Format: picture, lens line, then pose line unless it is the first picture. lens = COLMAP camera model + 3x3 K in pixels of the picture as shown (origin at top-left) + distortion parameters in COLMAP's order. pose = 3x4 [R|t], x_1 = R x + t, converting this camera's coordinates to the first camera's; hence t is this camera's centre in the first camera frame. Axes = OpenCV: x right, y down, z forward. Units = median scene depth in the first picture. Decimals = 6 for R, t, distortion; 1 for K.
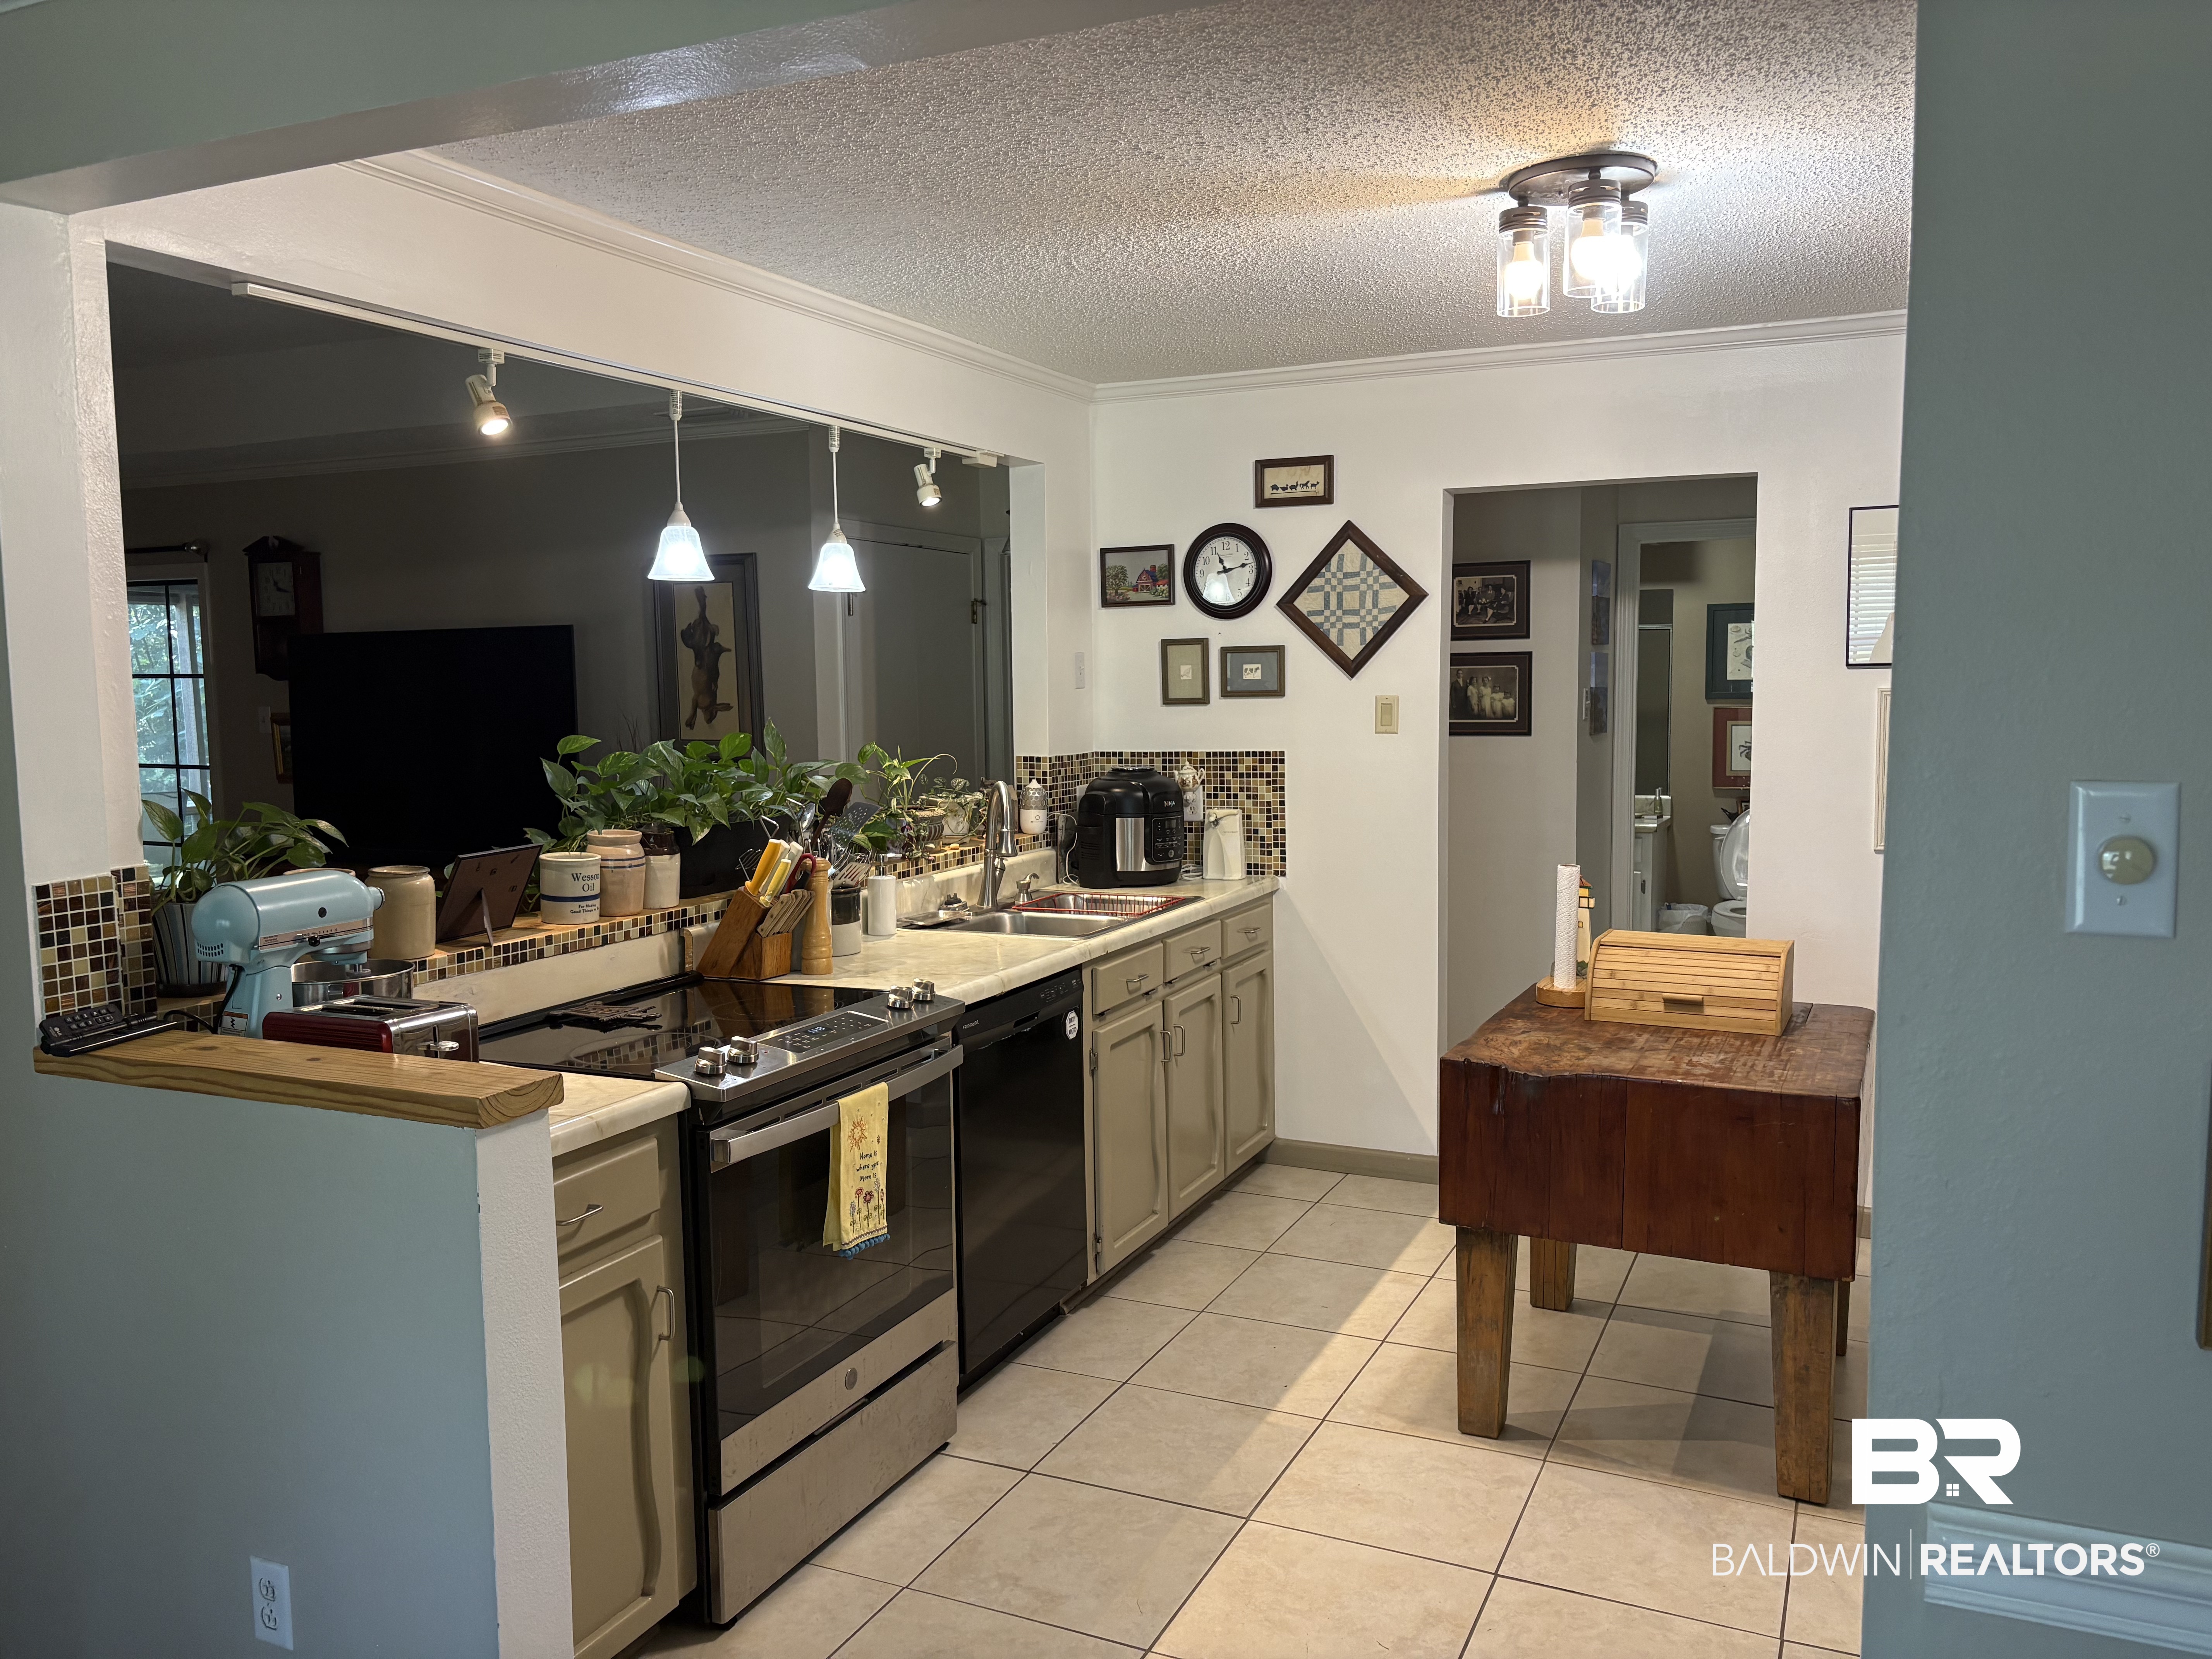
lens RADIAL K [[1680.8, 0, 1106.4], [0, 1680.8, 836.5], [0, 0, 1]] dist [0.052585, -0.064009]
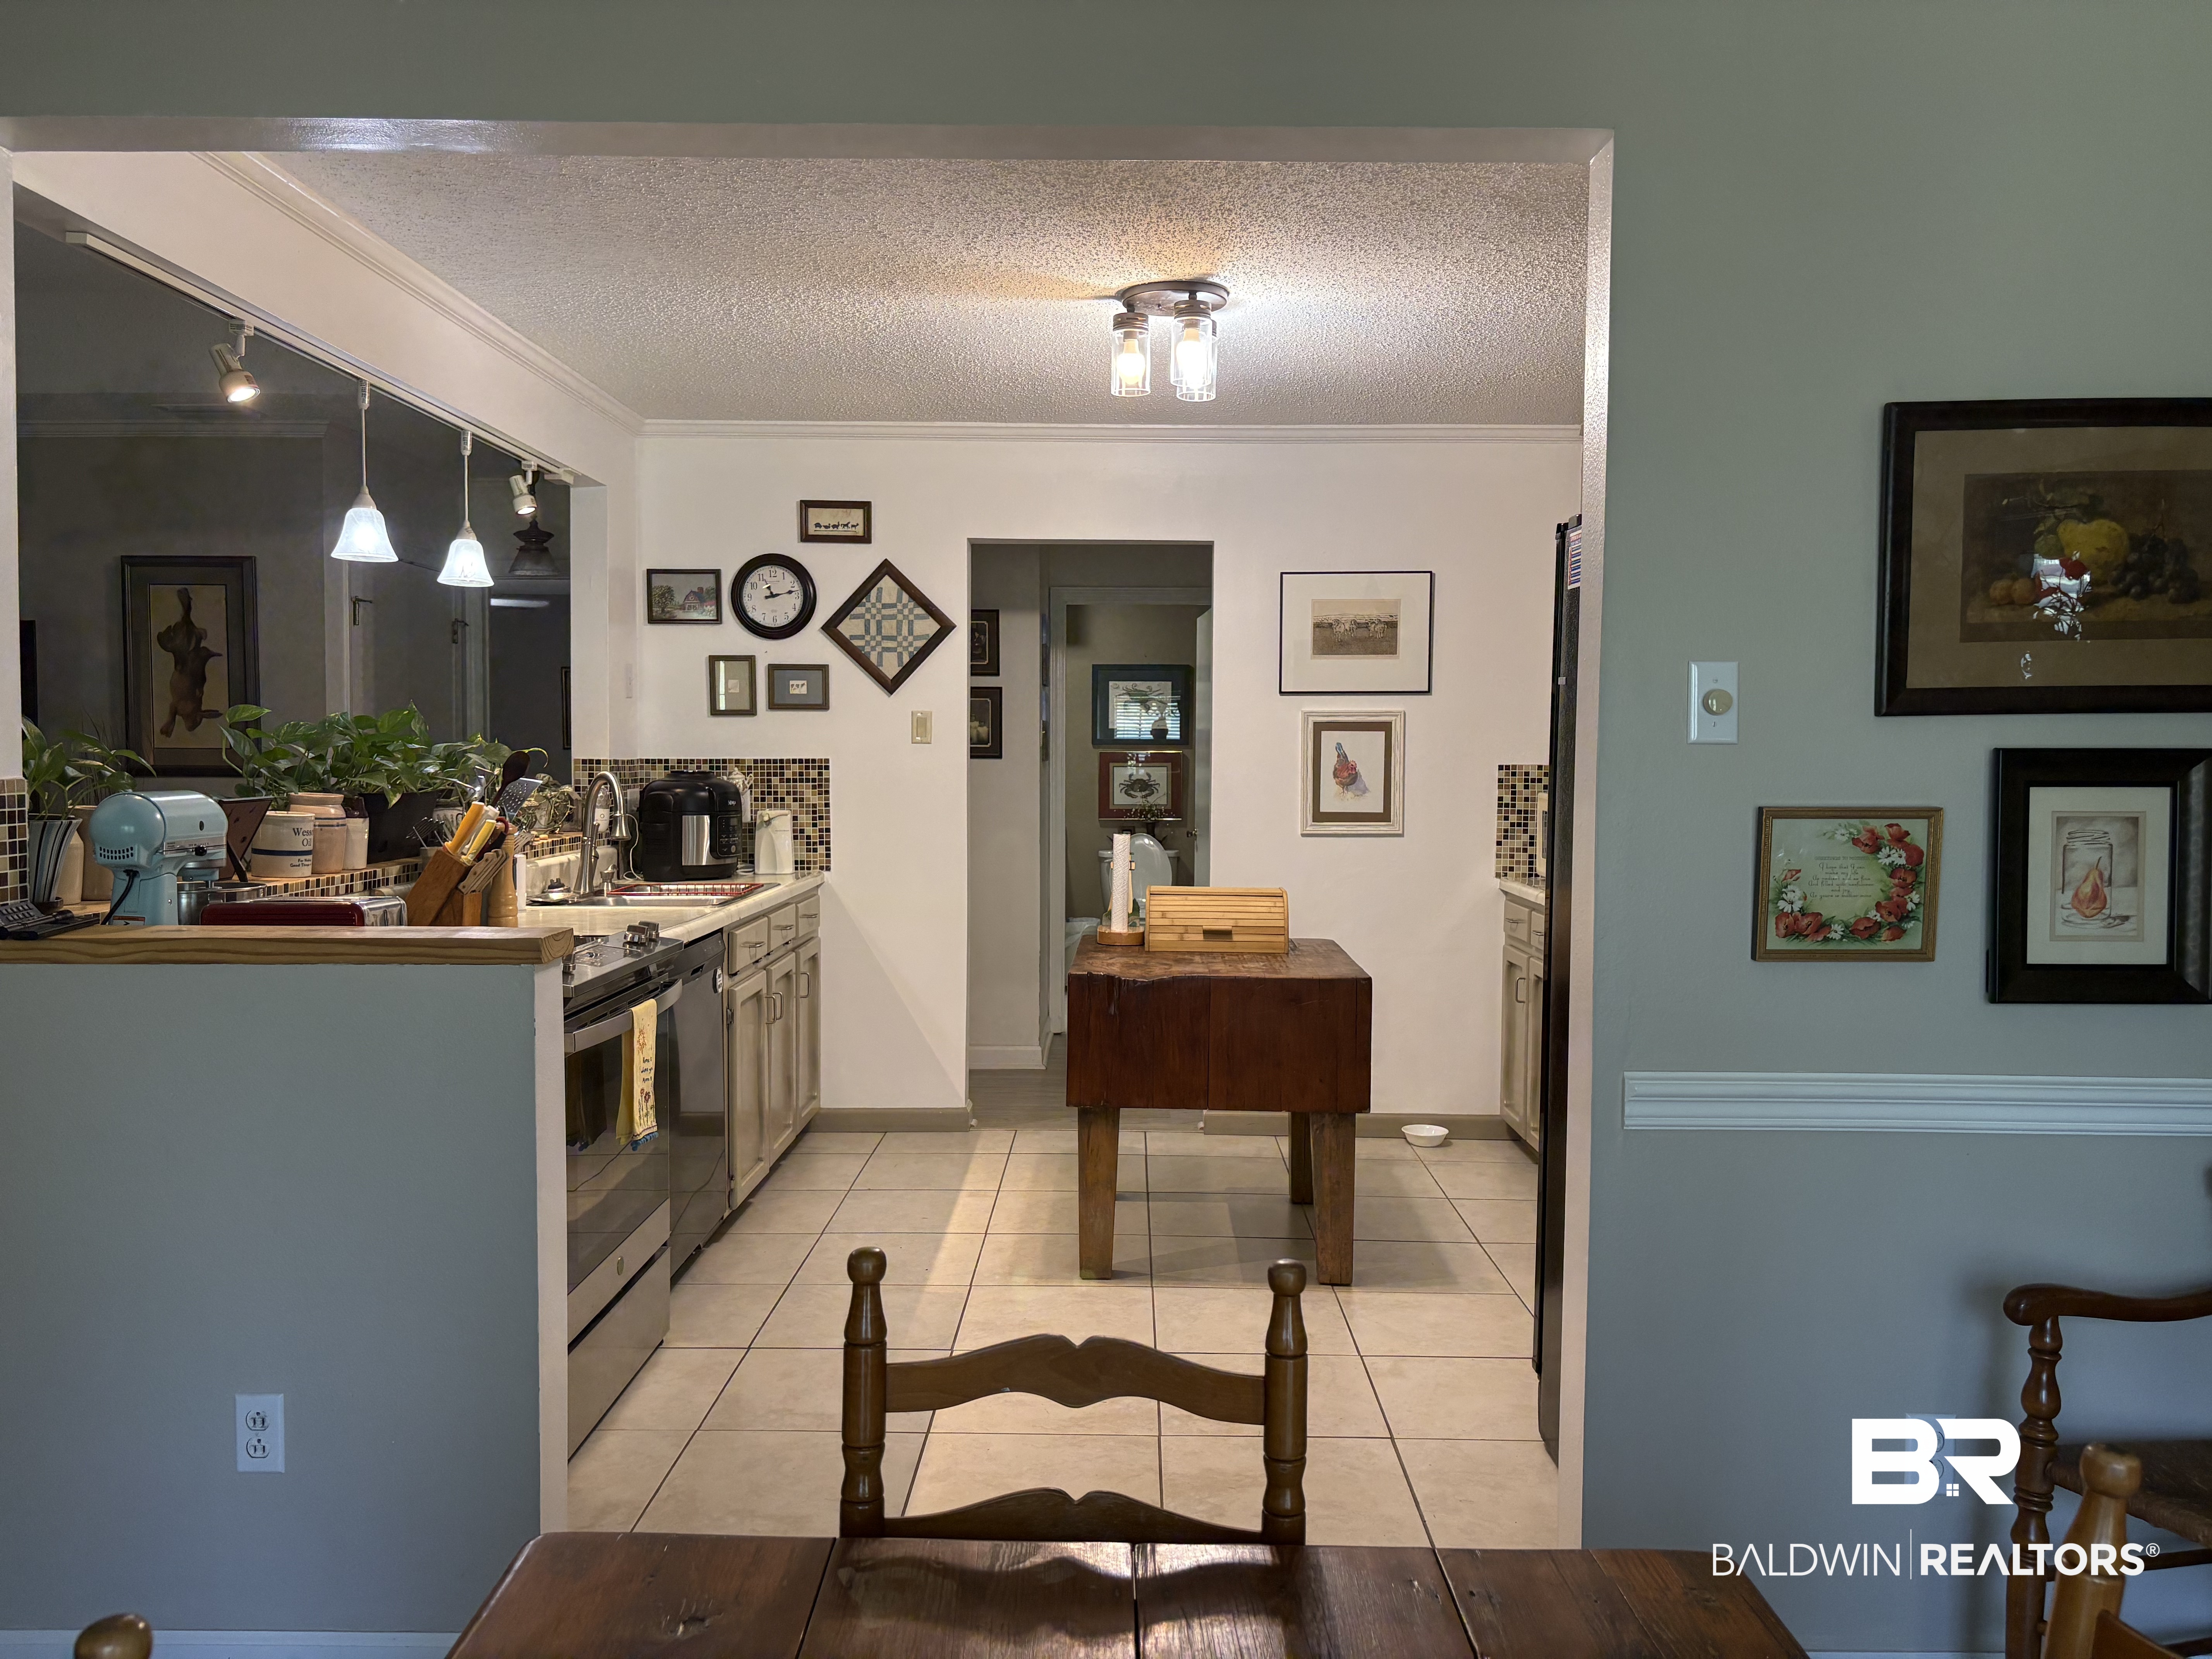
lens RADIAL K [[1680.8, 0, 1108.6], [0, 1680.8, 846.9], [0, 0, 1]] dist [0.052585, -0.064009]
pose [[0.910365, -0.006099, 0.413761, -0.237755], [0.023642, 0.999025, -0.037290, 0.068666], [-0.413130, 0.043730, 0.909622, -0.126431]]
